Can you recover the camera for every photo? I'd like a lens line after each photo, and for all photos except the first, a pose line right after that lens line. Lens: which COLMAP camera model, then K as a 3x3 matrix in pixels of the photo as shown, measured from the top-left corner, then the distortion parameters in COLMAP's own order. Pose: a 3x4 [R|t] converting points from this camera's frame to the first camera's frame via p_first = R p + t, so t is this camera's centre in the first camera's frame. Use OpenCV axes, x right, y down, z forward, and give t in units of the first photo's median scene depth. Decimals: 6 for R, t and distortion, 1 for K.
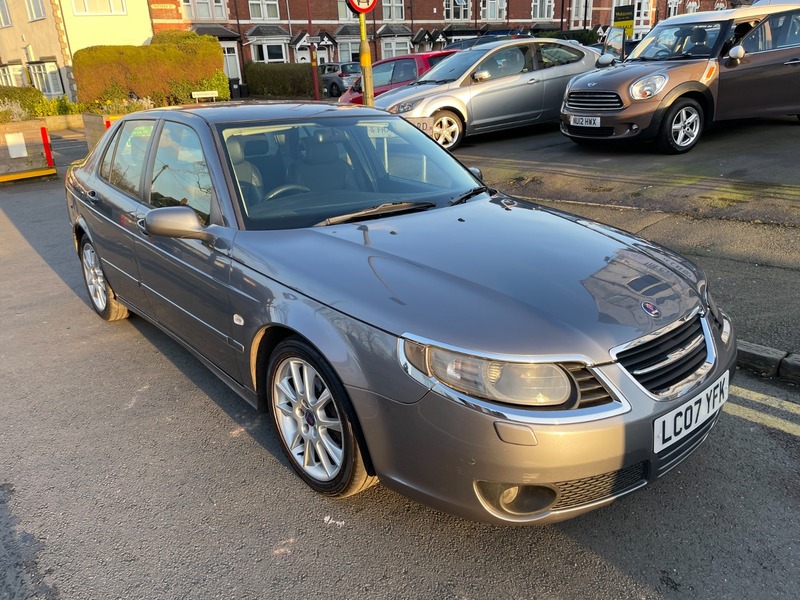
lens RADIAL K [[601.7, 0, 405.7], [0, 601.7, 298.7], [0, 0, 1]] dist [0.082858, -0.110105]
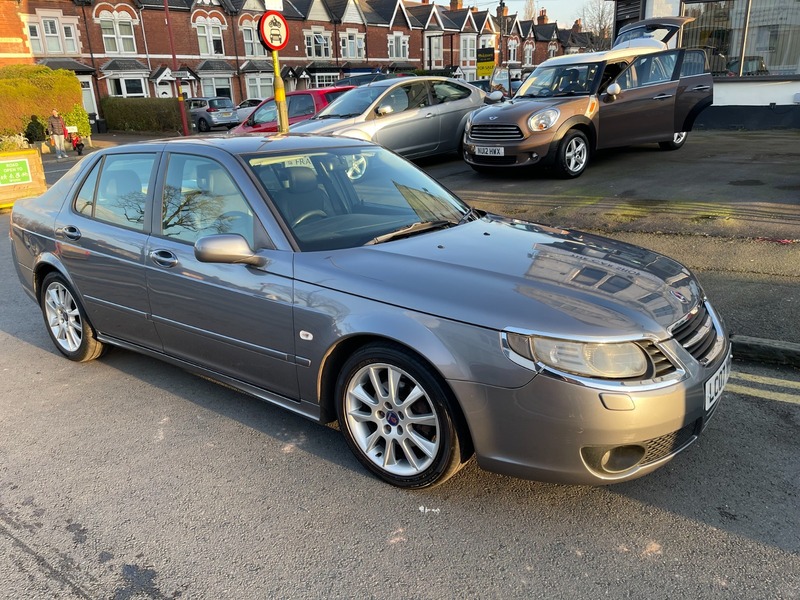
lens RADIAL K [[601.7, 0, 396.3], [0, 601.7, 298.6], [0, 0, 1]] dist [0.082858, -0.110105]
pose [[0.977801, -0.064349, 0.199410, -0.182175], [0.074596, 0.996229, -0.044299, 0.016173], [-0.195808, 0.058191, 0.978914, -0.037996]]
